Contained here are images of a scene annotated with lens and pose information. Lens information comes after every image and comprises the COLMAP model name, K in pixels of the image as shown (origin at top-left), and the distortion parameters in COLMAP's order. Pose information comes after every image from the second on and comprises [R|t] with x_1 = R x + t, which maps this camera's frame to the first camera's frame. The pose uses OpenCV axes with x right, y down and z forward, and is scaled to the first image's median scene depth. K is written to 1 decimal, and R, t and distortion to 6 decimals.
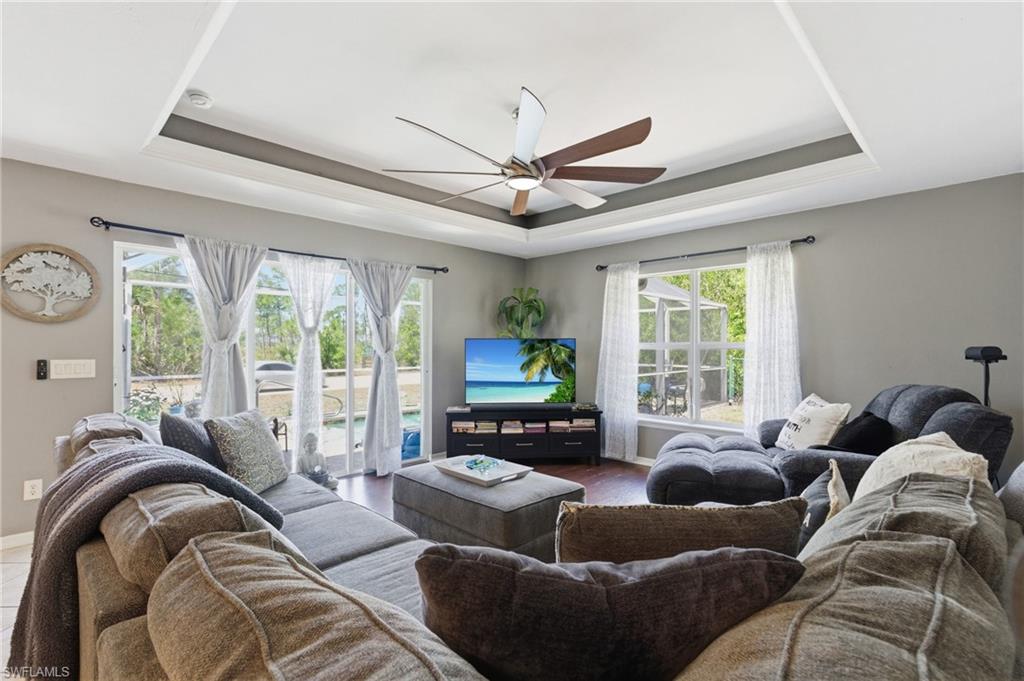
lens RADIAL K [[467.4, 0, 511.0], [0, 467.4, 347.0], [0, 0, 1]] dist [-0.009393, 0.005191]
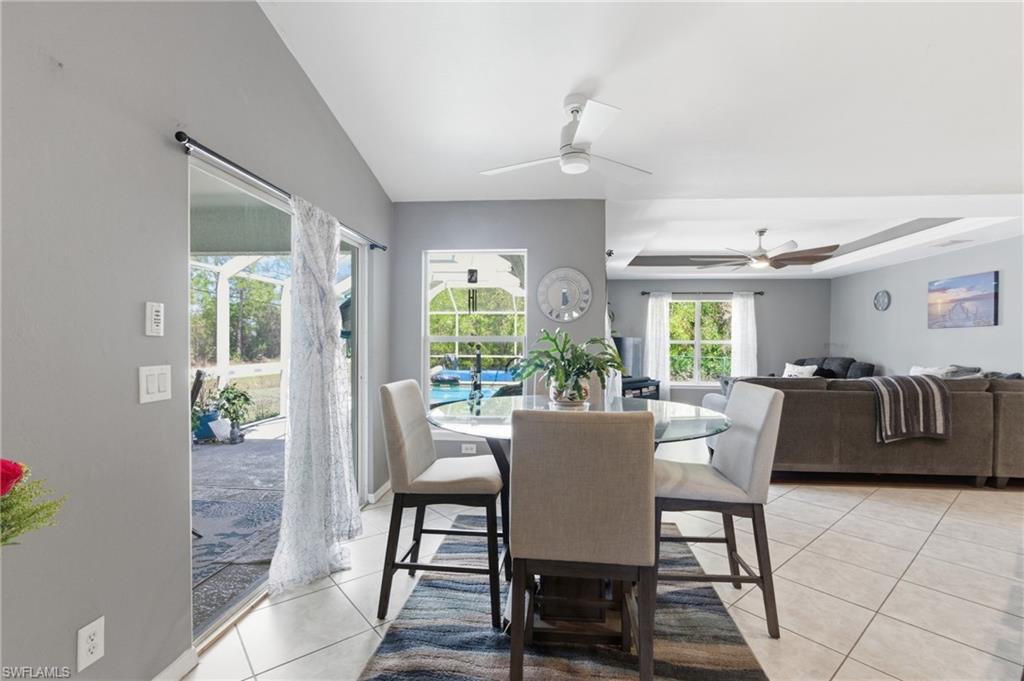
lens RADIAL K [[467.4, 0, 514.2], [0, 467.4, 348.4], [0, 0, 1]] dist [-0.009393, 0.005191]
pose [[0.769525, -0.004005, 0.638604, -1.514513], [-0.006385, 0.999882, 0.013965, 0.001653], [-0.638585, -0.014823, 0.769409, 0.064784]]
